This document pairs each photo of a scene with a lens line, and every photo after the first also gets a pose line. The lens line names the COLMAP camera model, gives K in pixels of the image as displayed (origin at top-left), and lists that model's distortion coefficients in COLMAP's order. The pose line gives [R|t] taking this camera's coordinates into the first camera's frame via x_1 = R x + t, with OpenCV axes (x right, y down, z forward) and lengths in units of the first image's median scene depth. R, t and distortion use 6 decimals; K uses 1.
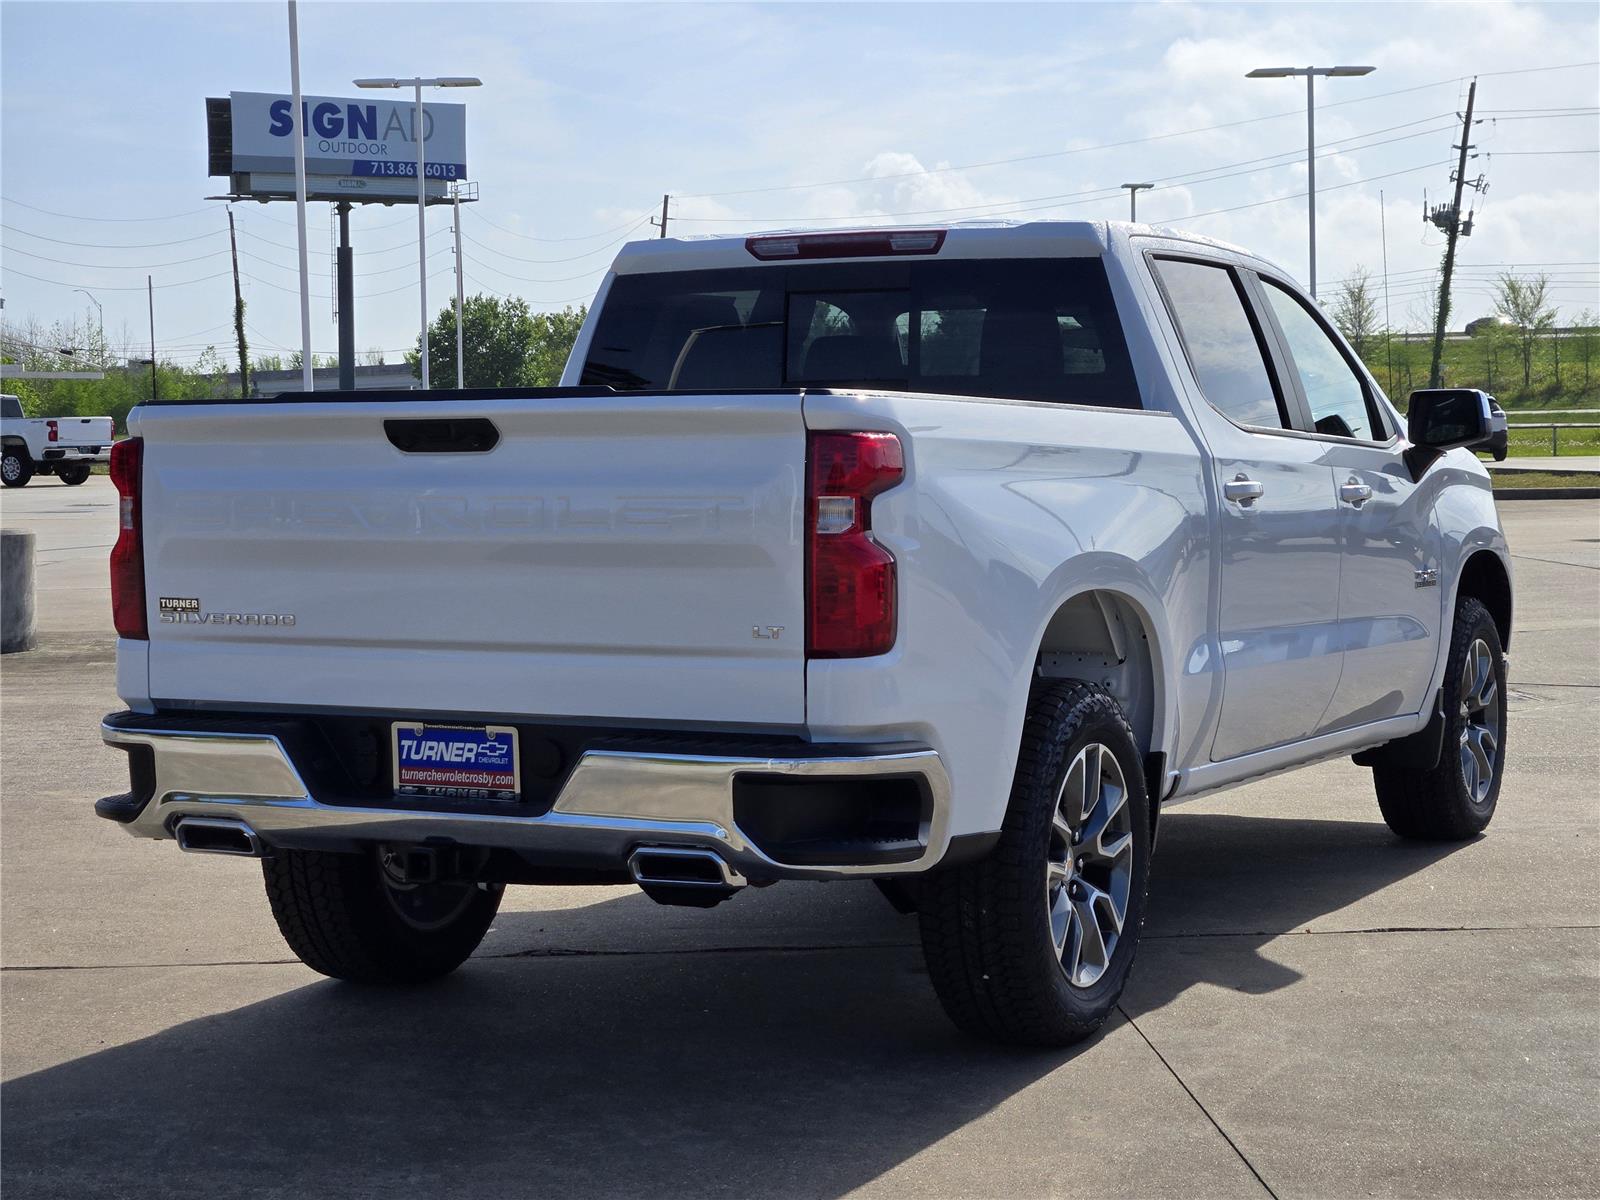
lens RADIAL K [[3169.4, 0, 808.4], [0, 3169.4, 593.5], [0, 0, 1]] dist [-0.156031, 0.000000]
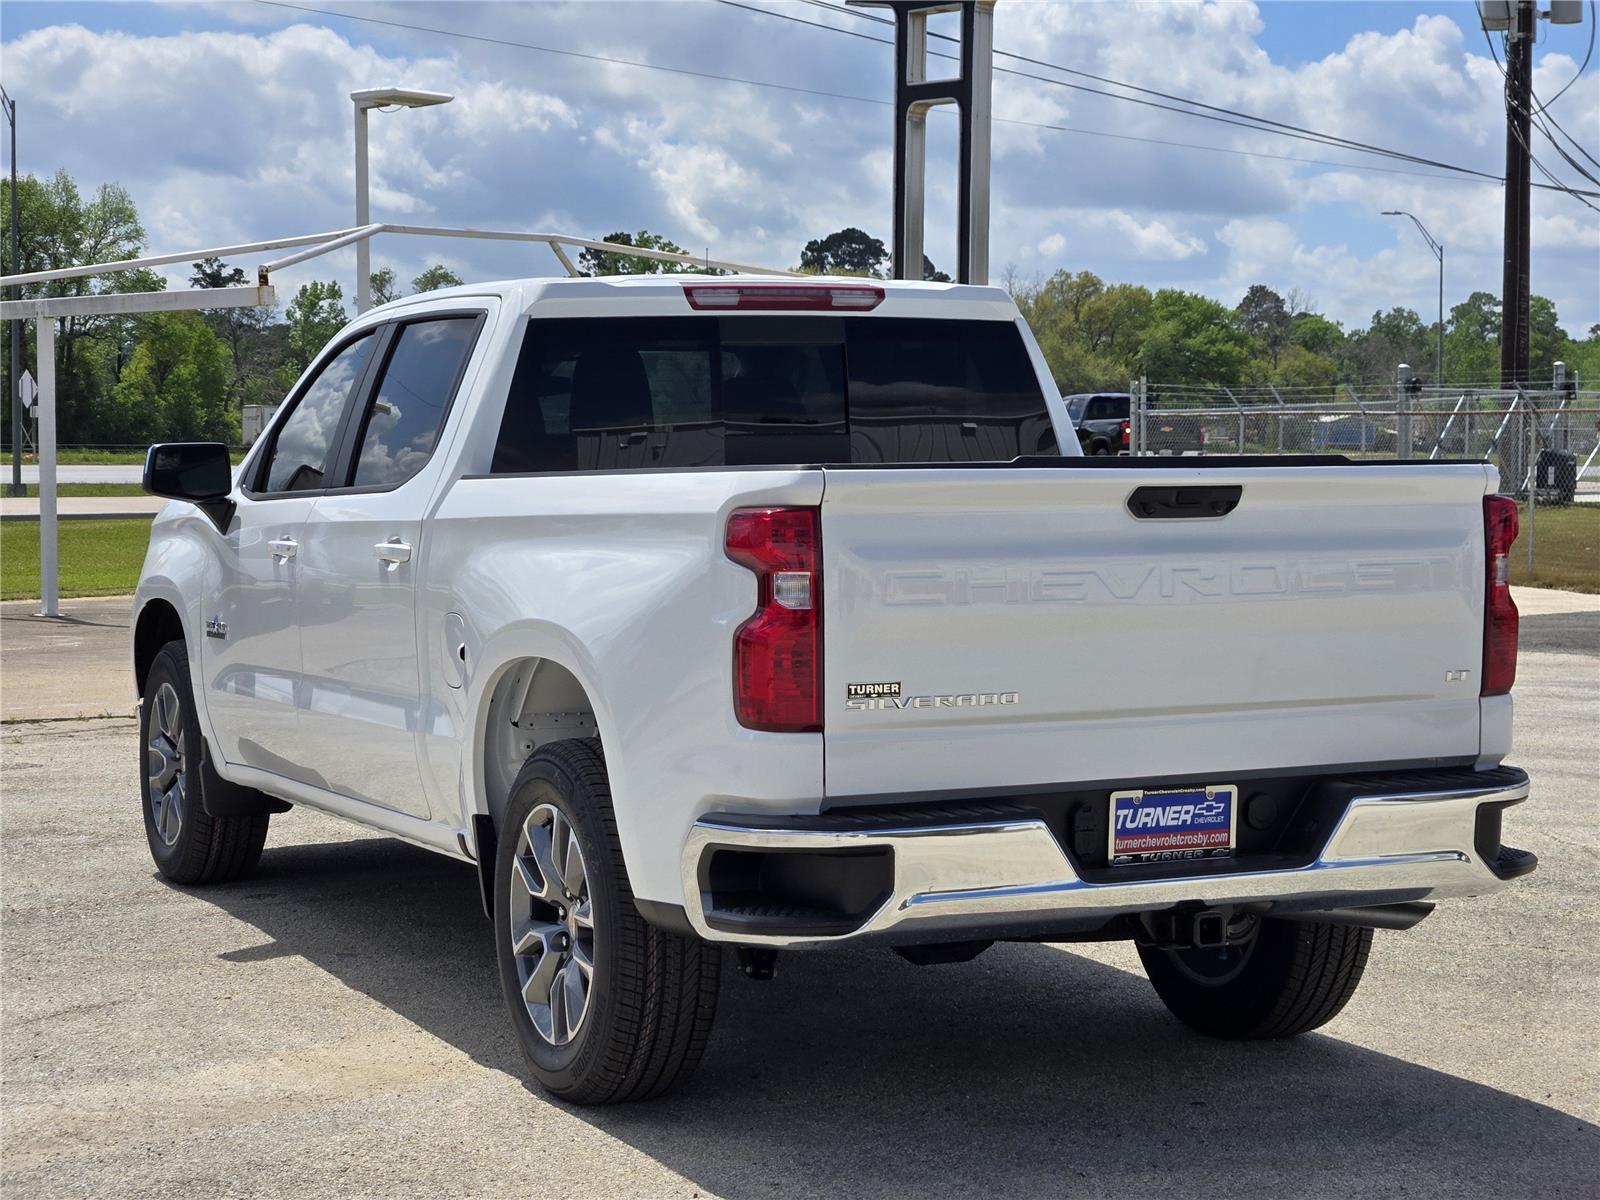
lens RADIAL K [[3169.4, 0, 787.2], [0, 3169.4, 596.8], [0, 0, 1]] dist [-0.156031, 0.000000]
pose [[0.615251, -0.038515, 0.787390, -0.968864], [0.037796, 0.999098, 0.019338, -0.043247], [-0.787425, 0.017862, 0.616152, 0.472334]]
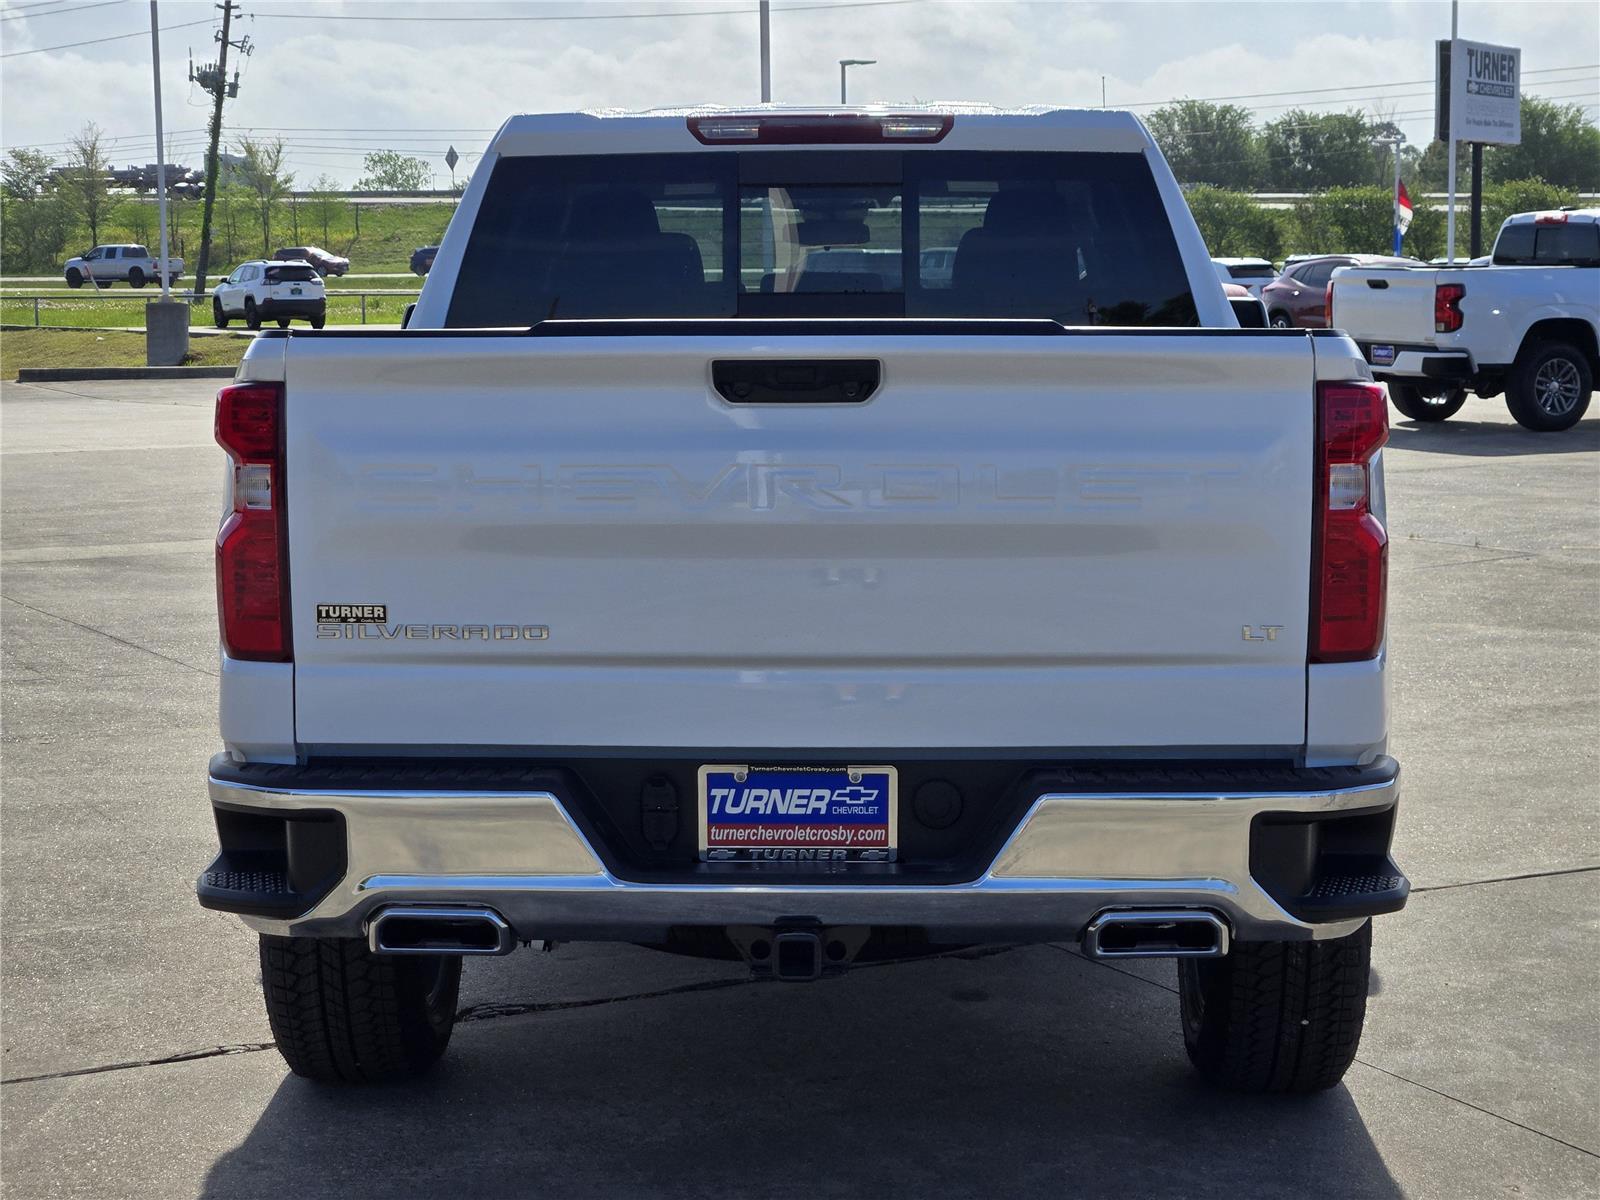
lens RADIAL K [[3169.4, 0, 805.1], [0, 3169.4, 498.0], [0, 0, 1]] dist [-0.156031, 0.000000]
pose [[0.905439, -0.022325, 0.423888, -0.425773], [0.016125, 0.999704, 0.018209, -0.035866], [-0.424170, -0.009652, 0.905531, 0.312496]]
